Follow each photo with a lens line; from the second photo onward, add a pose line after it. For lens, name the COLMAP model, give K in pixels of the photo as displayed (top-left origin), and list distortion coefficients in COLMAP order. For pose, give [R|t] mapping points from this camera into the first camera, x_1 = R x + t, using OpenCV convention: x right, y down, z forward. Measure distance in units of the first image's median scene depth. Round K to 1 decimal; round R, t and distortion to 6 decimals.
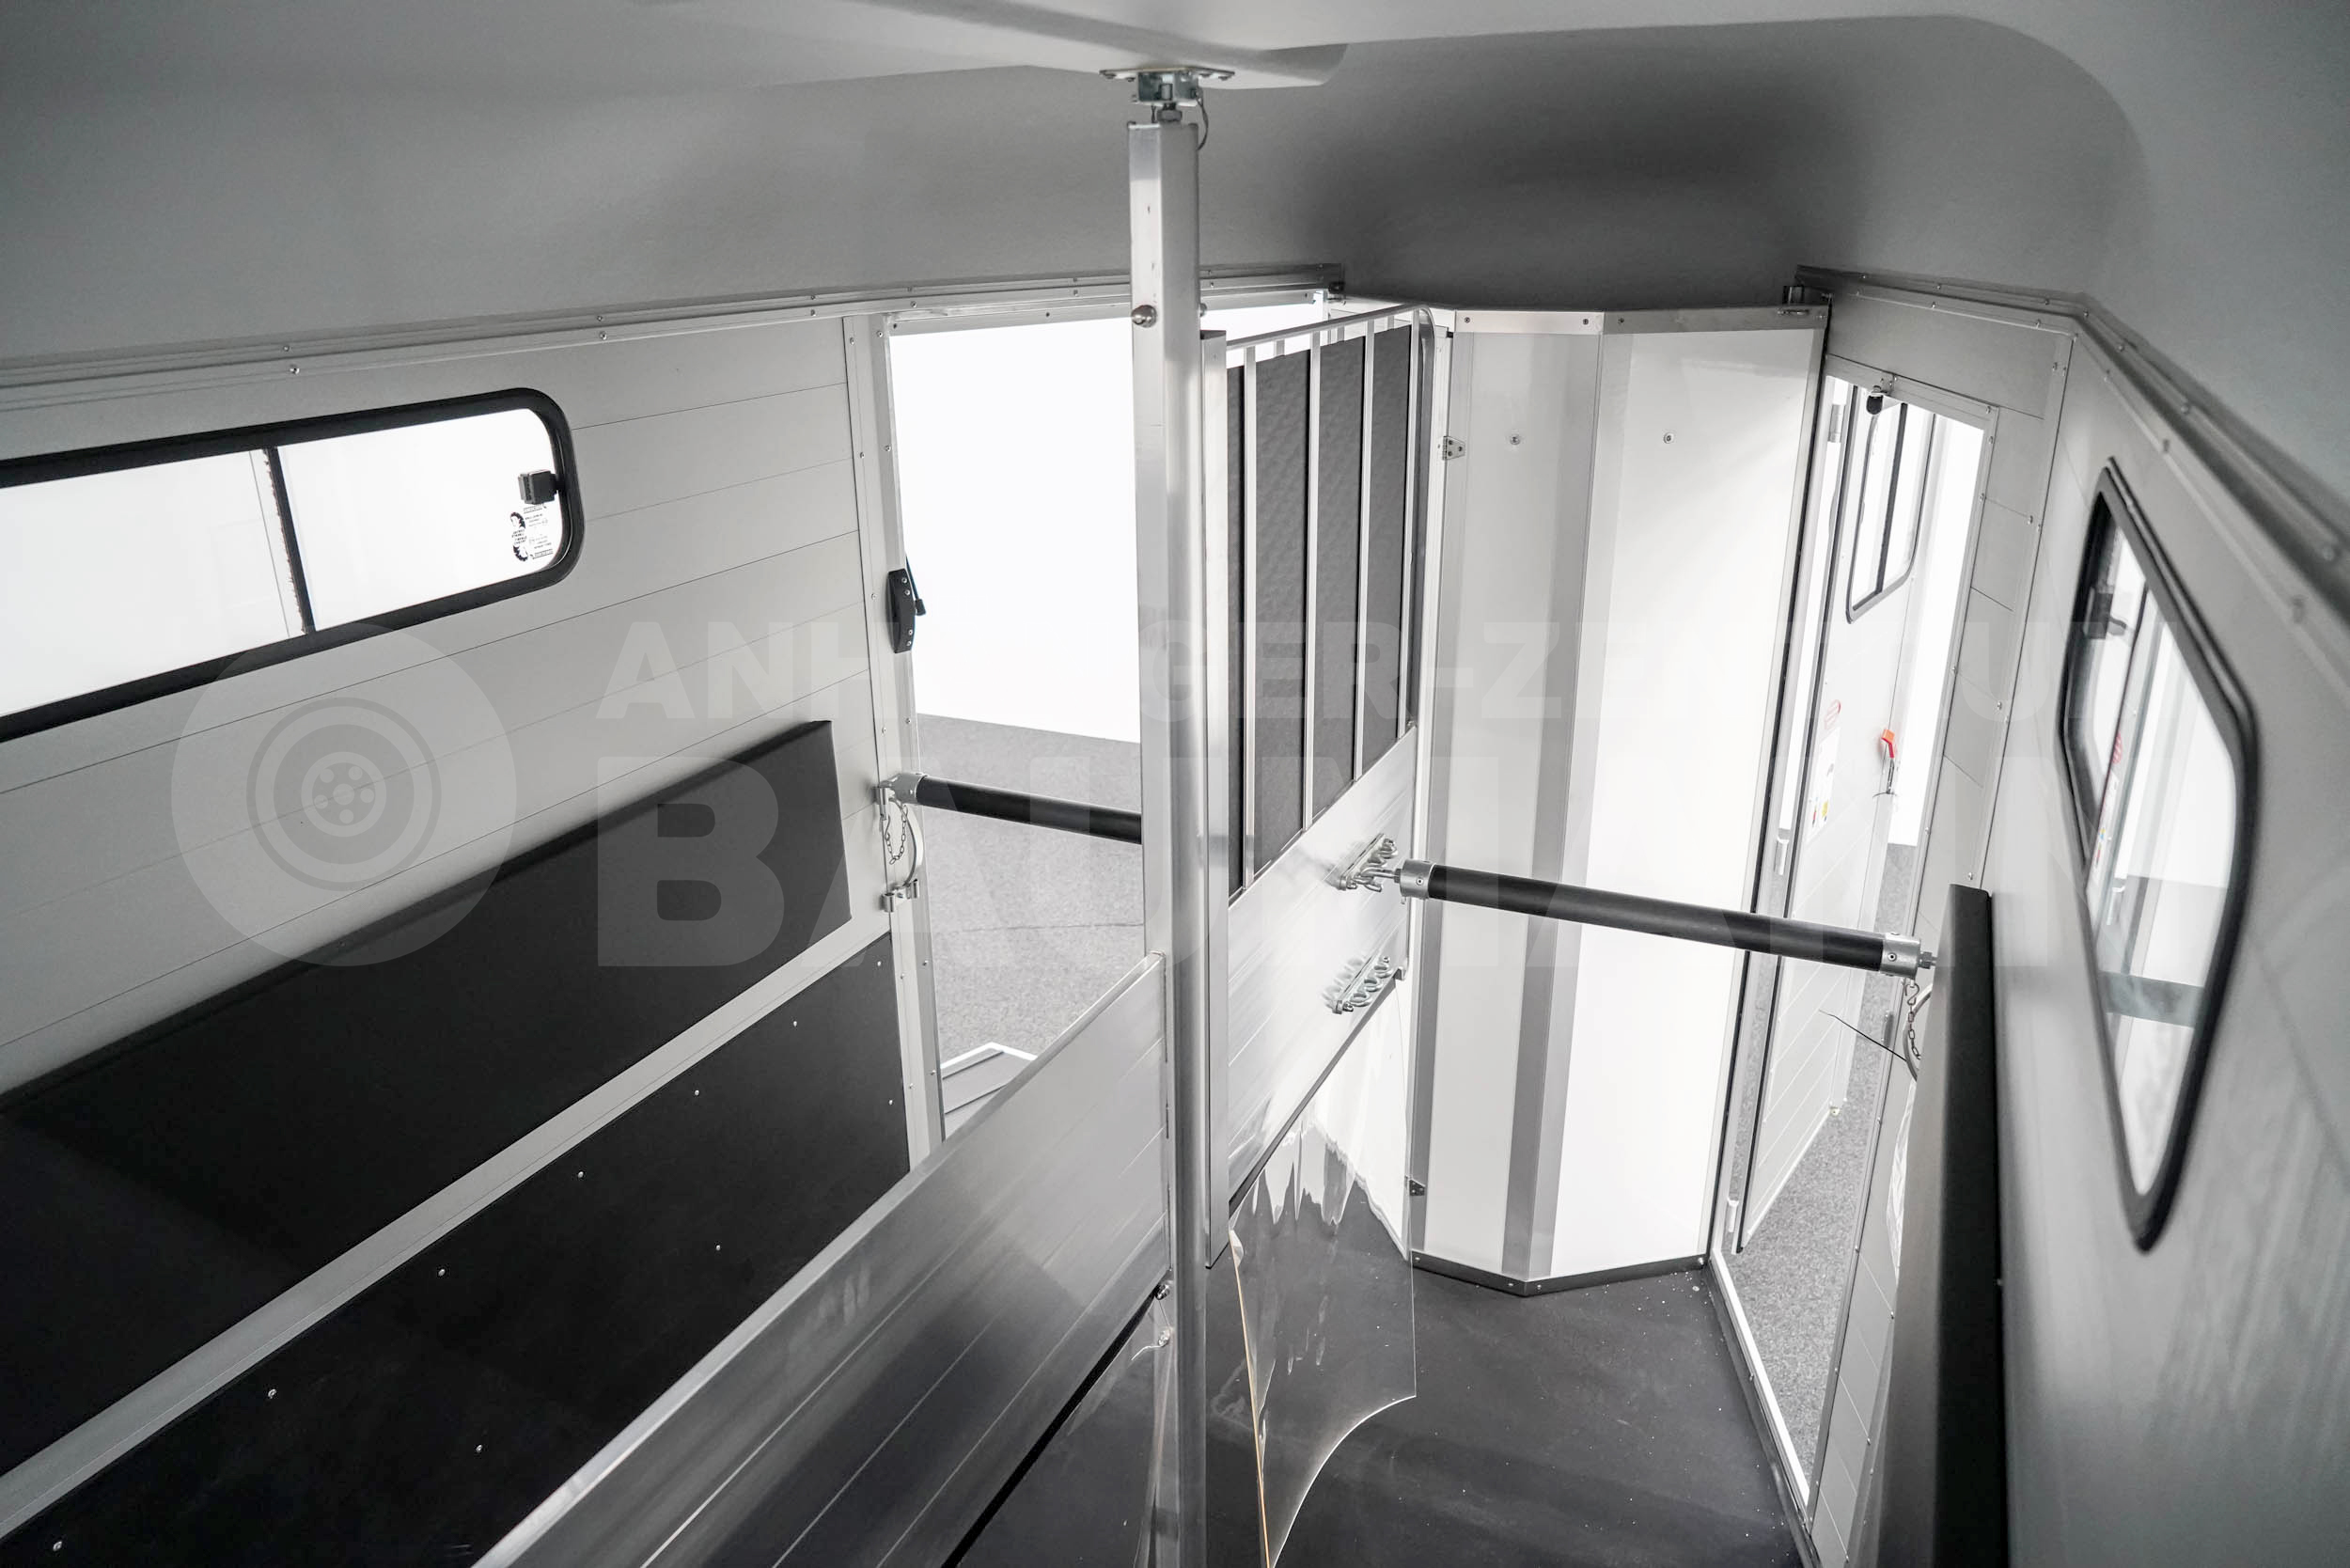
lens RADIAL K [[1573.5, 0, 1190.3], [0, 1573.5, 789.8], [0, 0, 1]] dist [-0.030452, -0.001078]
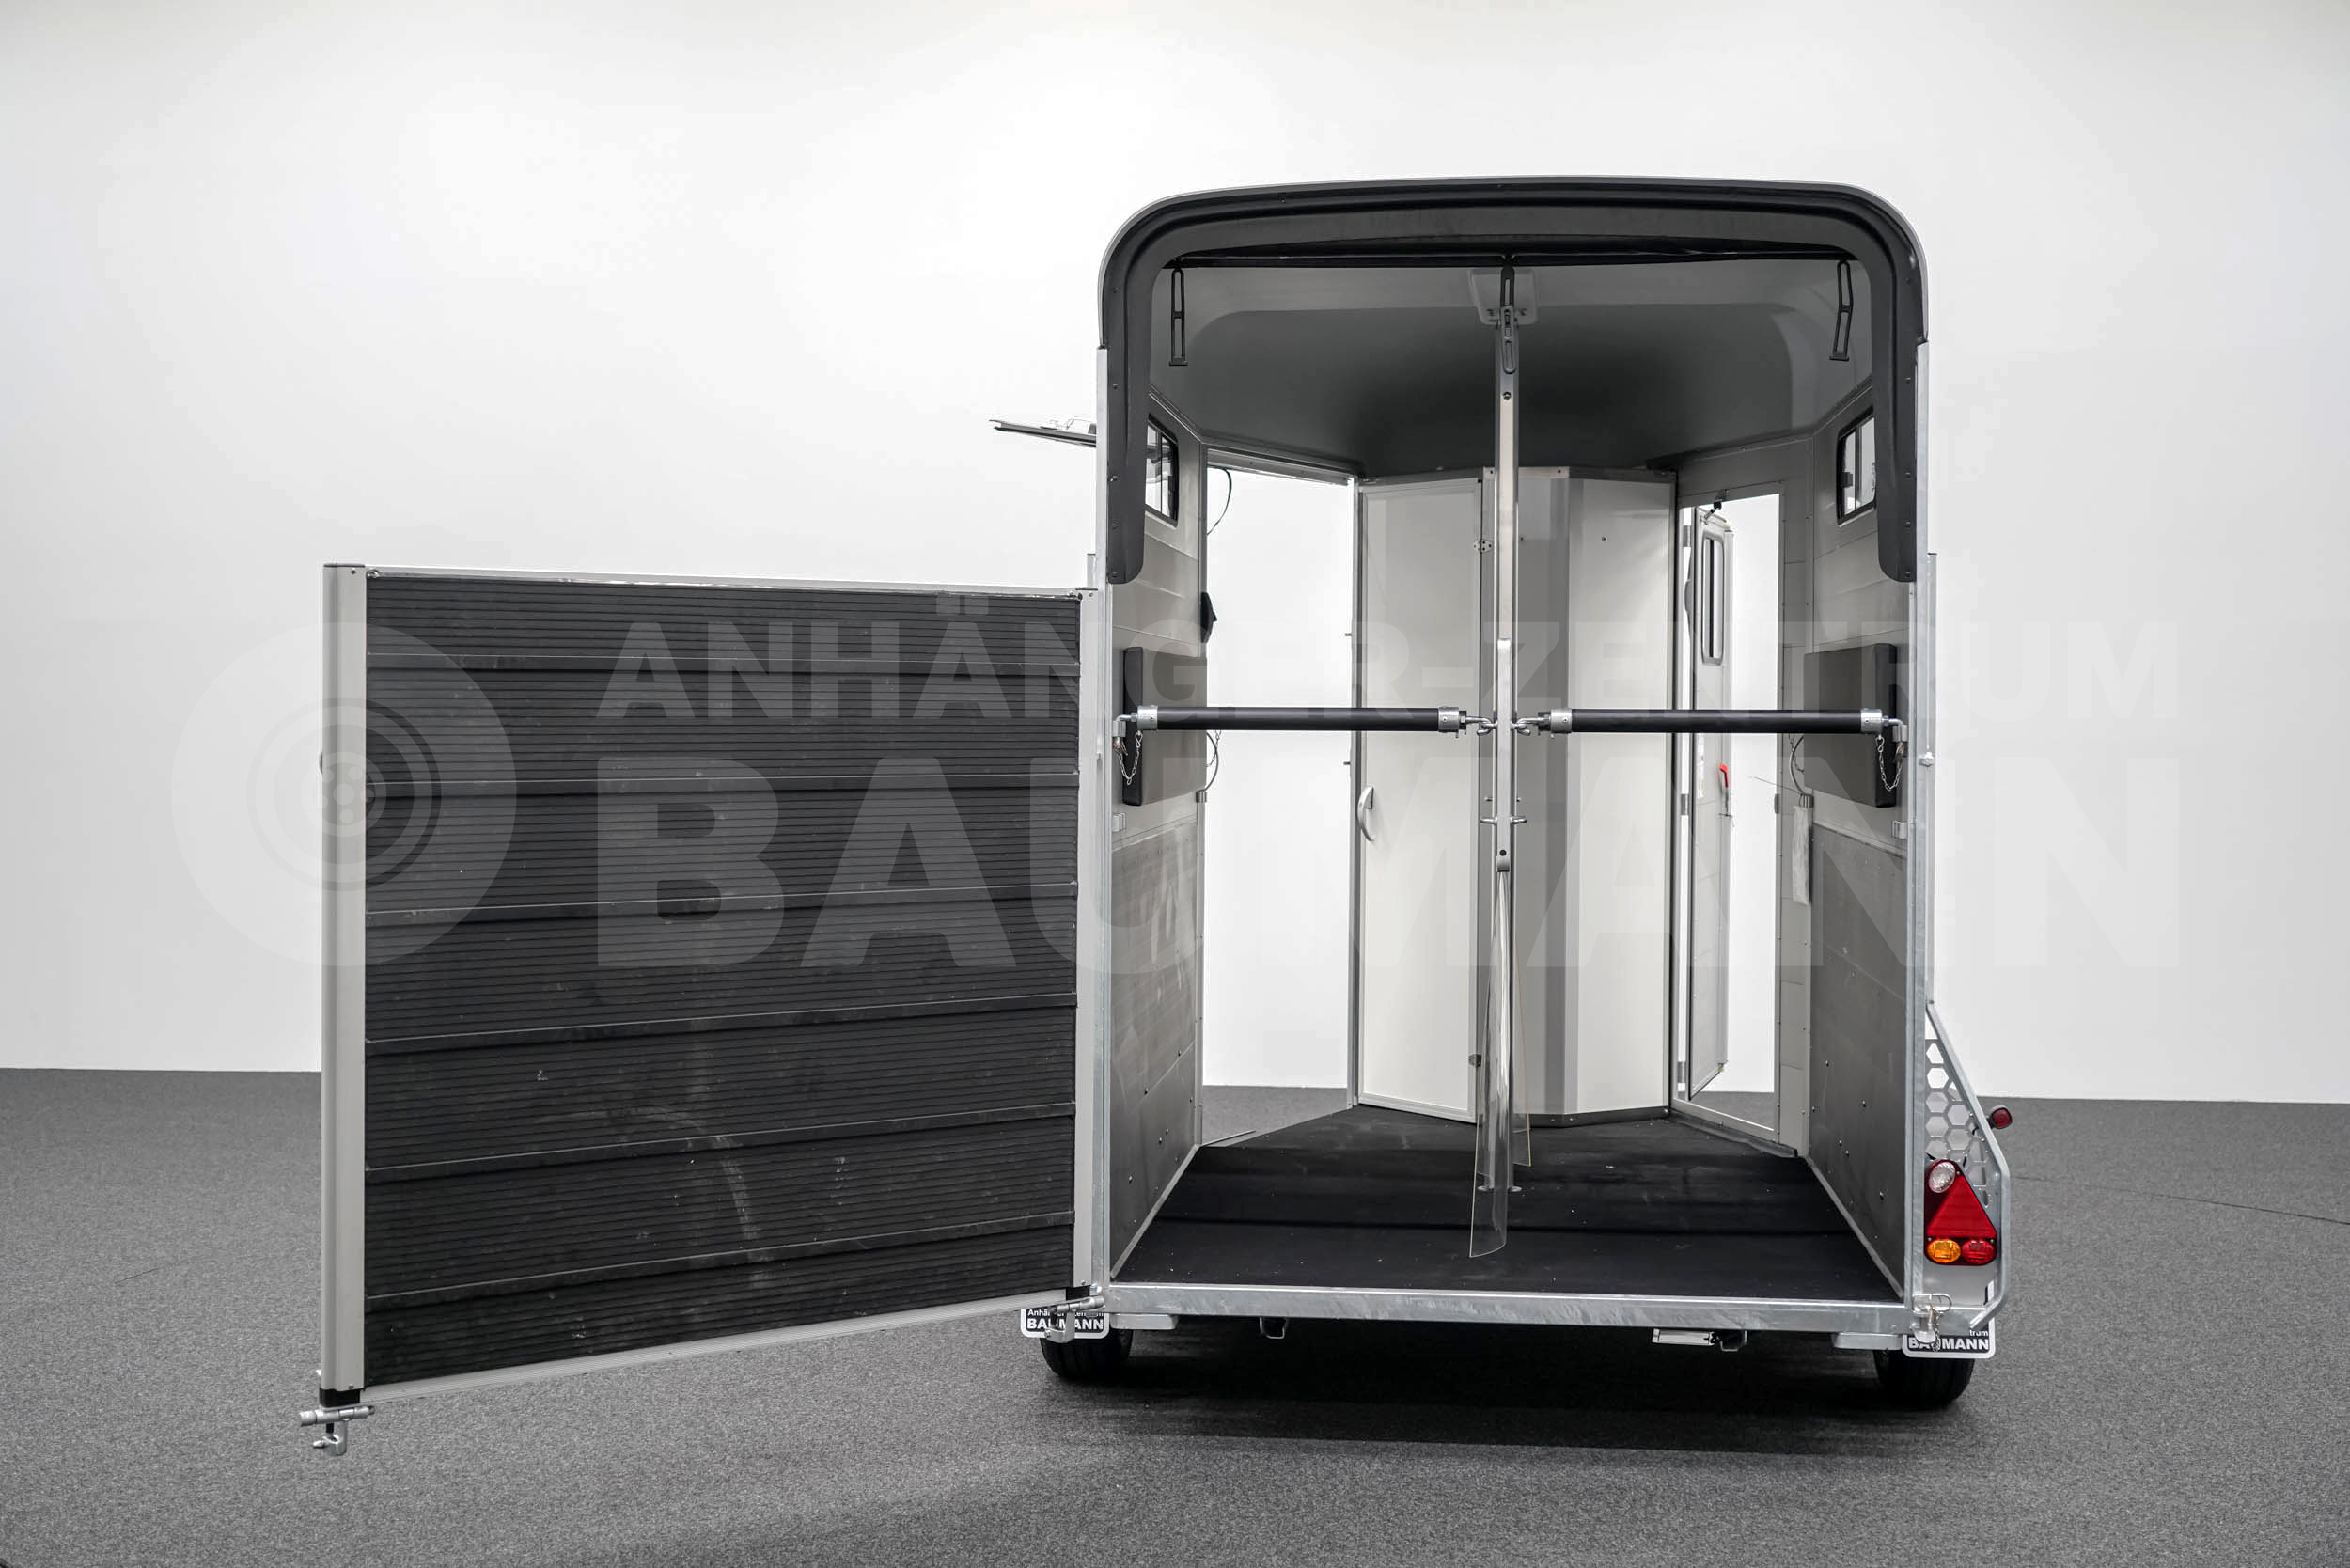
lens RADIAL K [[3007.7, 0, 1141.6], [0, 3007.7, 724.5], [0, 0, 1]] dist [-0.041139, 0.000000]
pose [[0.948539, 0.014213, 0.316342, -1.227471], [0.095225, 0.939949, -0.327762, 1.007686], [-0.302004, 0.341019, 0.890225, -1.737315]]
